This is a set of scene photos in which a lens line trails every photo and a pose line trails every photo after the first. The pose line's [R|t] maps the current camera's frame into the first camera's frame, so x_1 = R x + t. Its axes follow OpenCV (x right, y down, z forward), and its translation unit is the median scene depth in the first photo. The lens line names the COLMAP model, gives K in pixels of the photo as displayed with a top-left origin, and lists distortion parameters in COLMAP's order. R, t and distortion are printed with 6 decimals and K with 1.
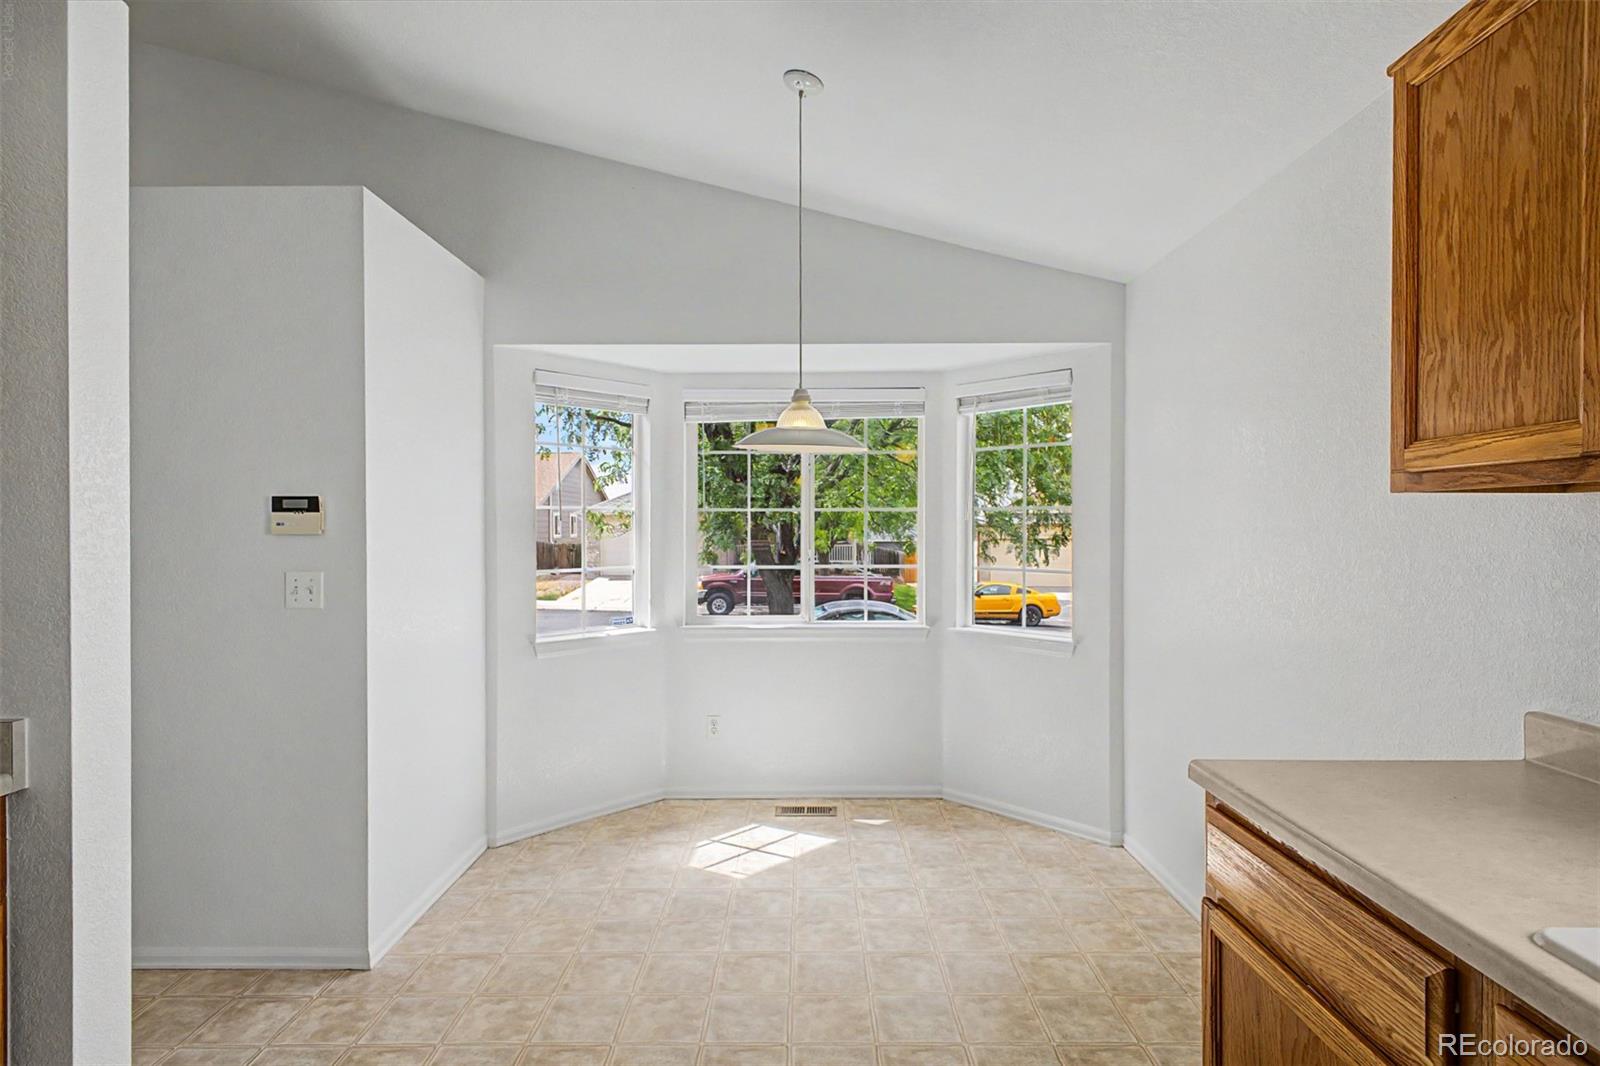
lens RADIAL K [[810.8, 0, 803.3], [0, 810.8, 528.6], [0, 0, 1]] dist [-0.002808, -0.002158]
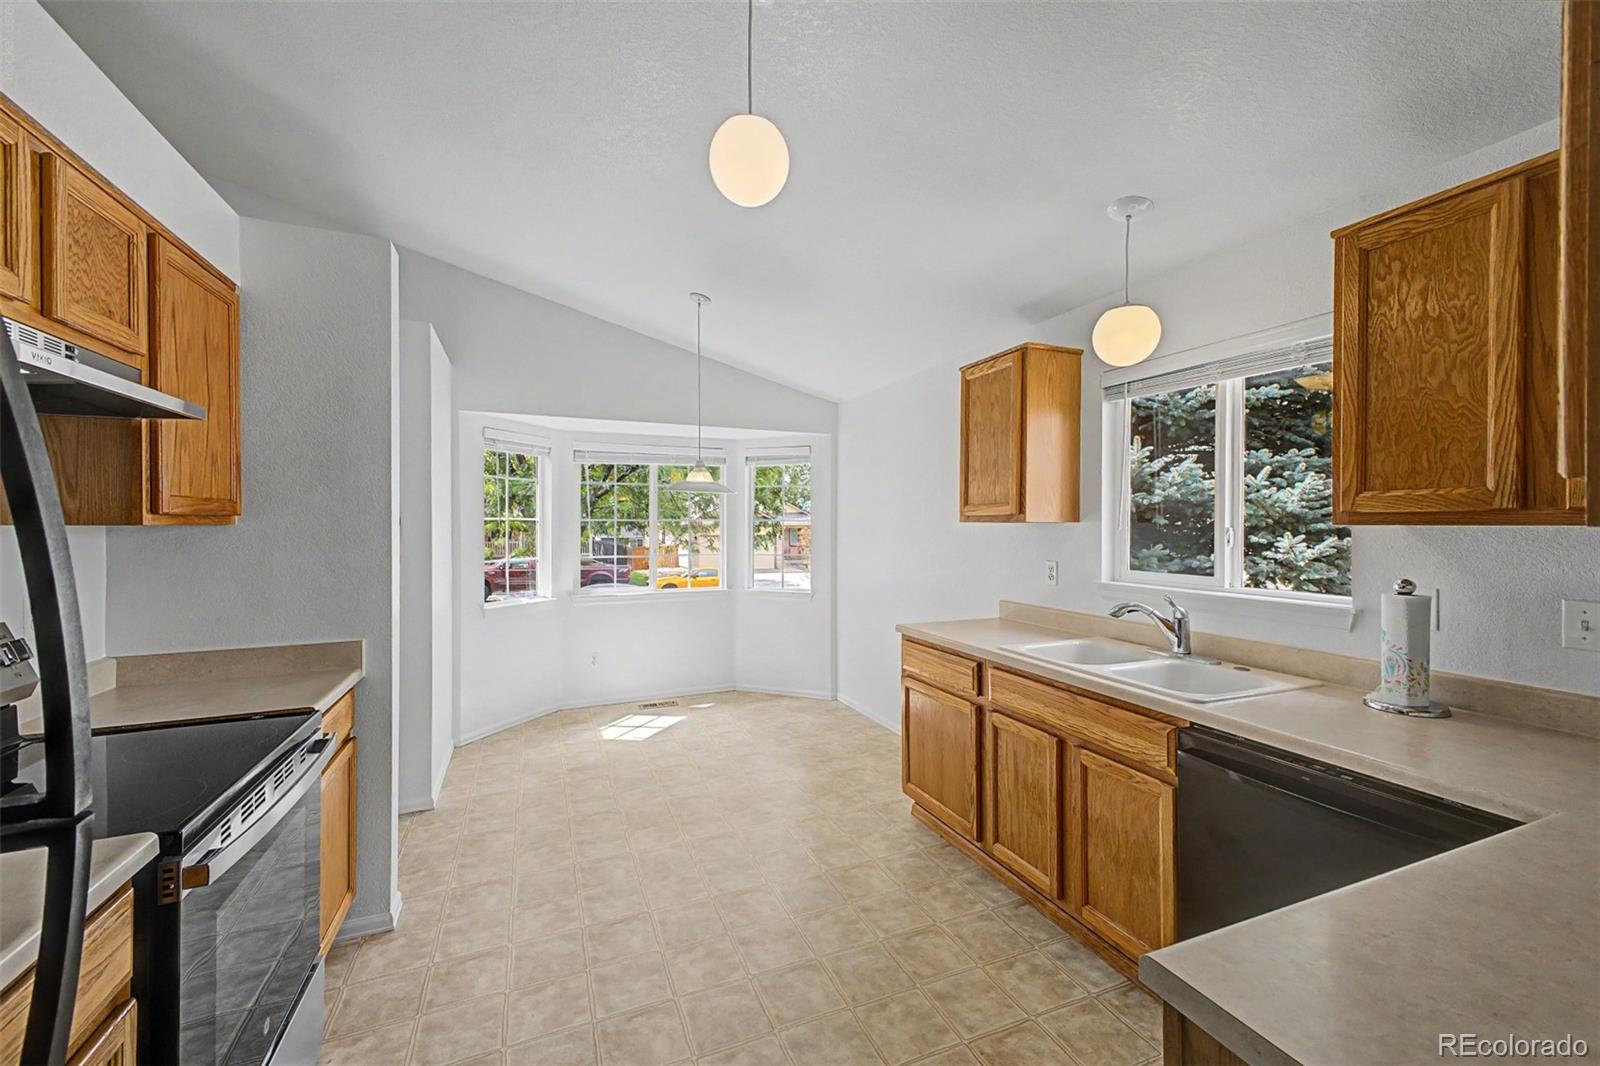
lens RADIAL K [[627.3, 0, 807.6], [0, 627.3, 533.4], [0, 0, 1]] dist [0.020595, -0.000205]
pose [[0.916598, -0.002489, 0.399801, -0.263913], [-0.000956, 0.999964, 0.008418, -0.010822], [-0.399808, -0.008098, 0.916563, -0.330073]]
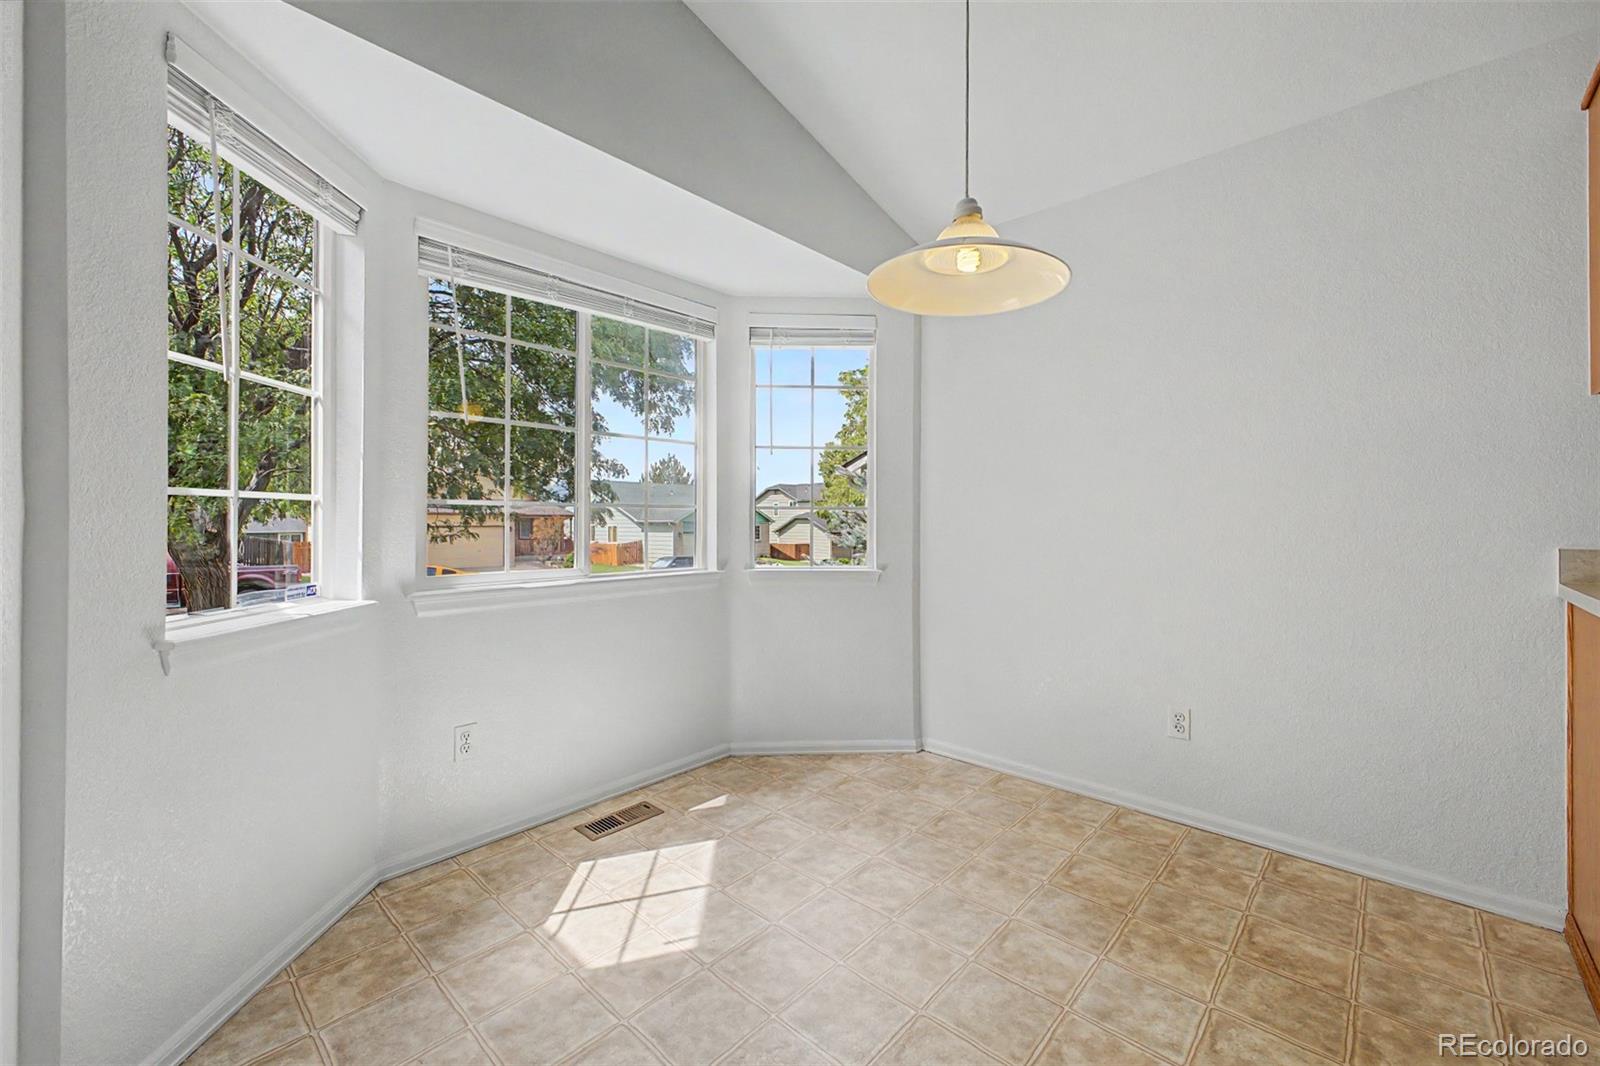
lens RADIAL K [[640.4, 0, 803.8], [0, 640.4, 519.5], [0, 0, 1]] dist [0.002831, -0.000079]
pose [[0.680638, -0.002902, 0.732614, -0.371832], [0.001995, 0.999996, 0.002108, 0.076481], [-0.732617, 0.000026, 0.680641, 0.539465]]
